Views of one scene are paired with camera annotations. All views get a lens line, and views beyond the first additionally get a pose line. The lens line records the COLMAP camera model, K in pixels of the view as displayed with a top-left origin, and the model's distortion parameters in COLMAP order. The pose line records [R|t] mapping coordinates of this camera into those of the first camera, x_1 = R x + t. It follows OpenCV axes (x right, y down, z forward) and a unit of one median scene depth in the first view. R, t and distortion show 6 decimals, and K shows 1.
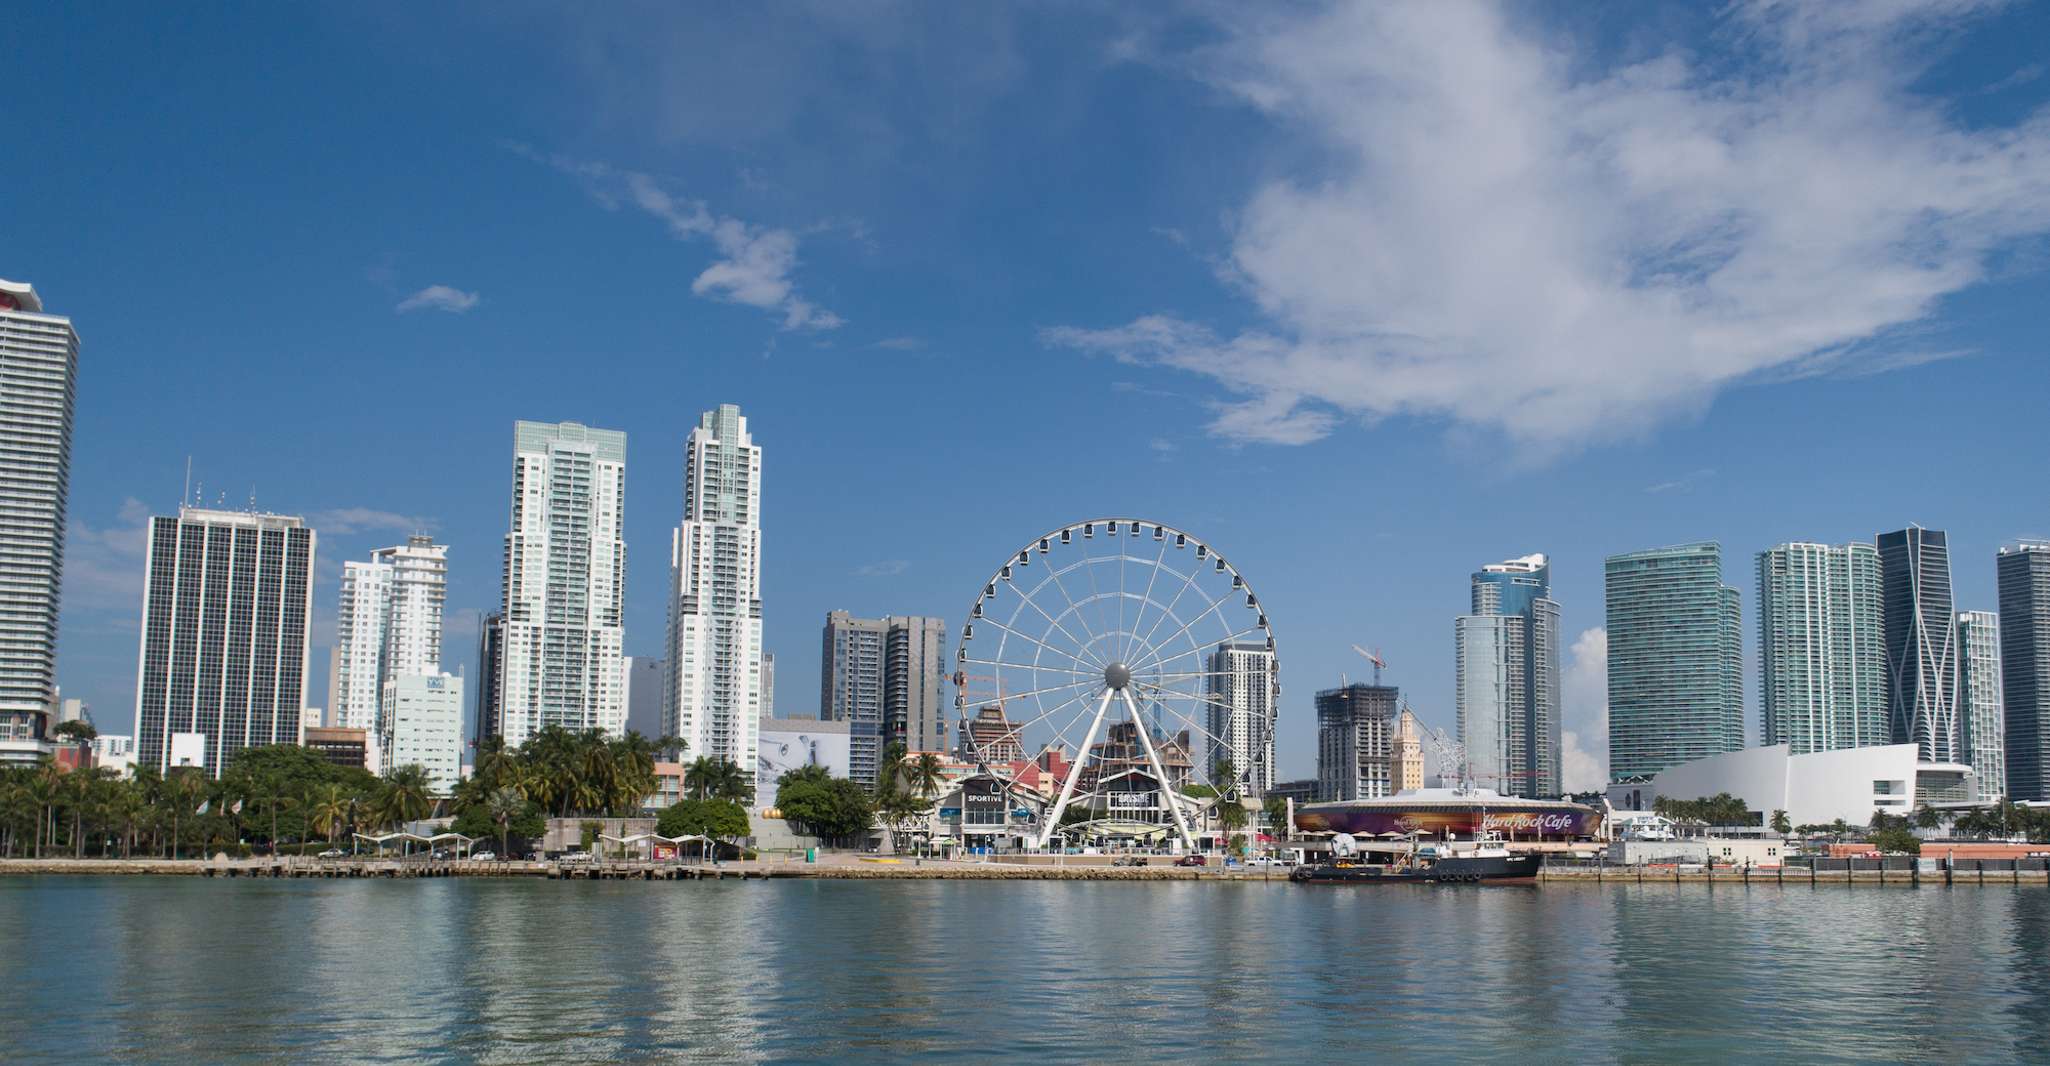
lens RADIAL K [[2112.4, 0, 1025.0], [0, 2112.4, 533.0], [0, 0, 1]] dist [0.006241, 0.001329]
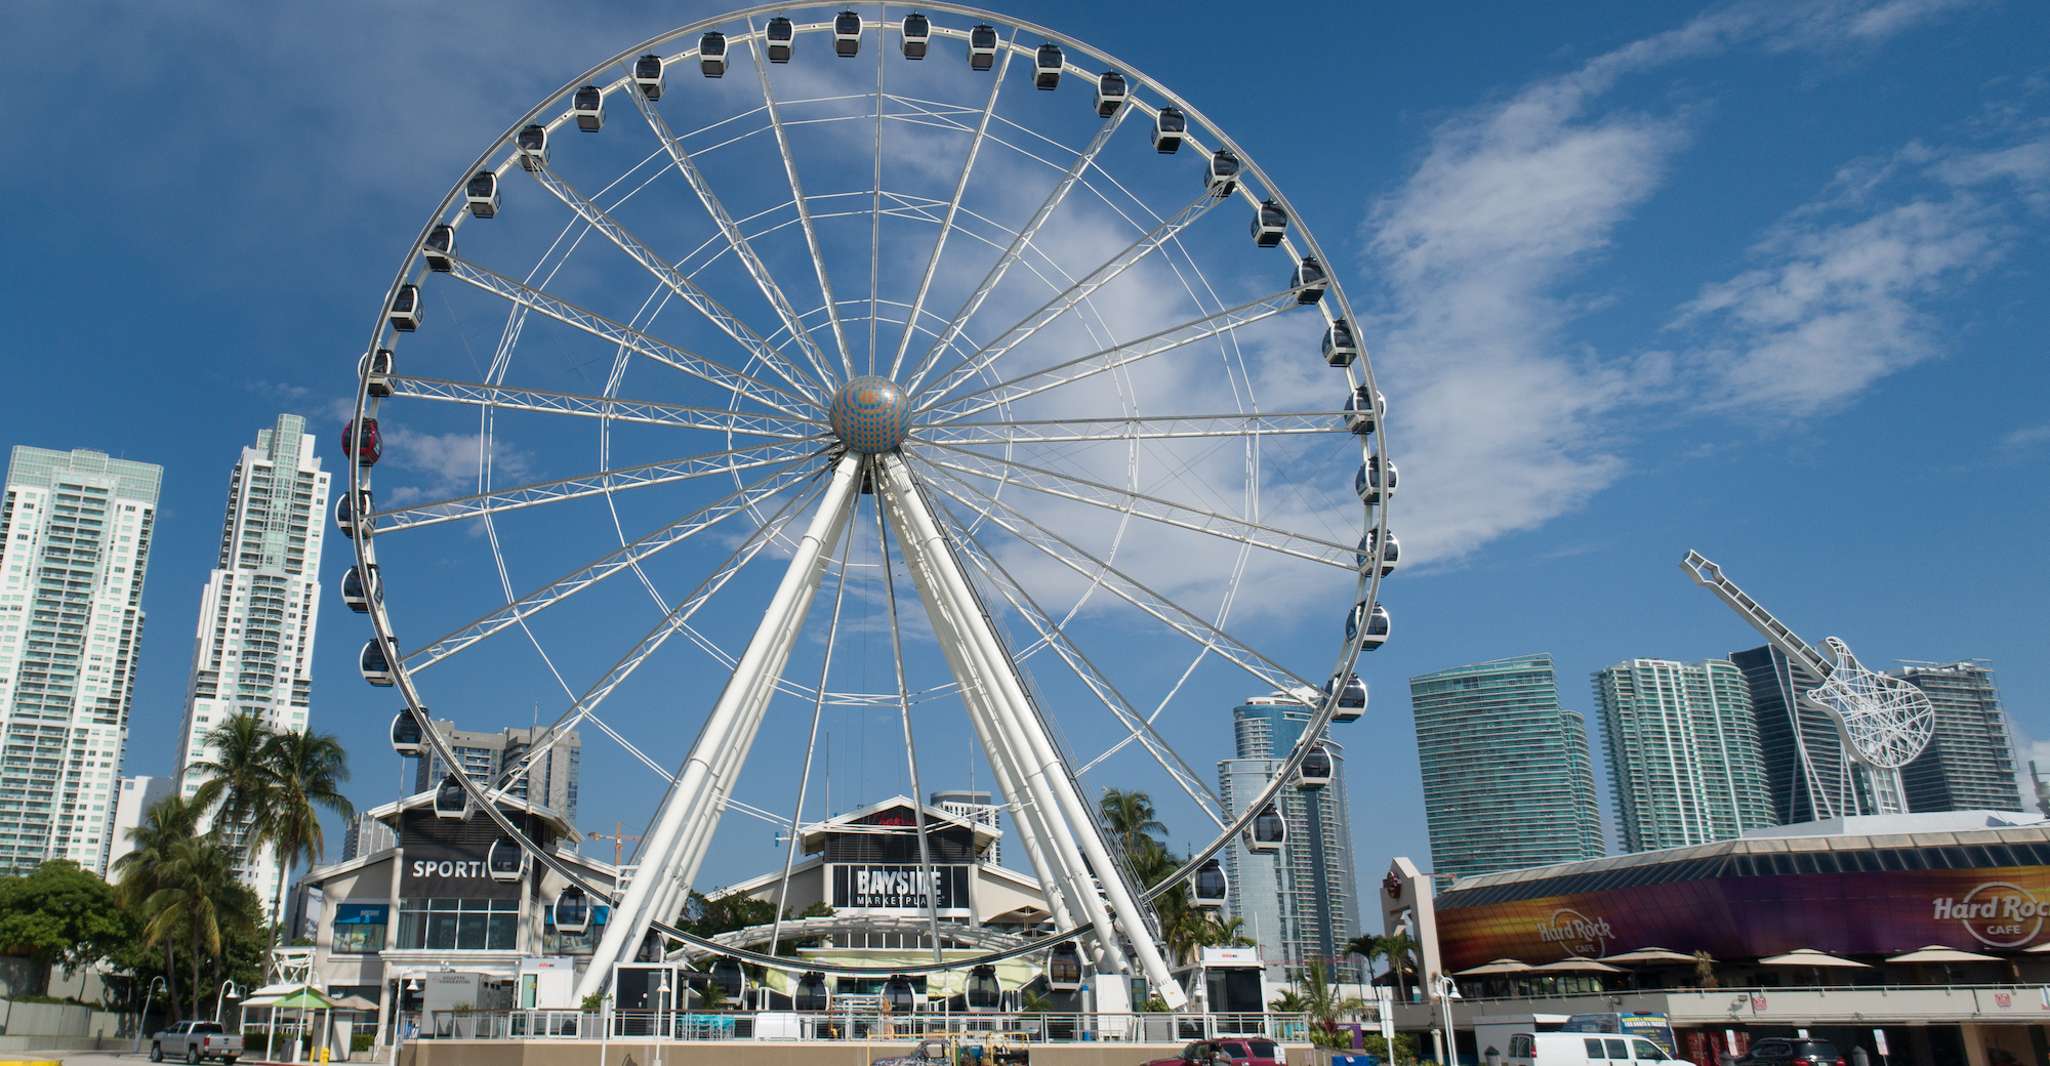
lens RADIAL K [[1673.0, 0, 782.1], [0, 1673.0, 346.1], [0, 0, 1]] dist [-0.004285, -0.000343]
pose [[0.999313, 0.016887, 0.032982, 0.012360], [-0.007820, 0.966179, -0.257754, 0.064997], [-0.036220, 0.257319, 0.965647, 0.413537]]
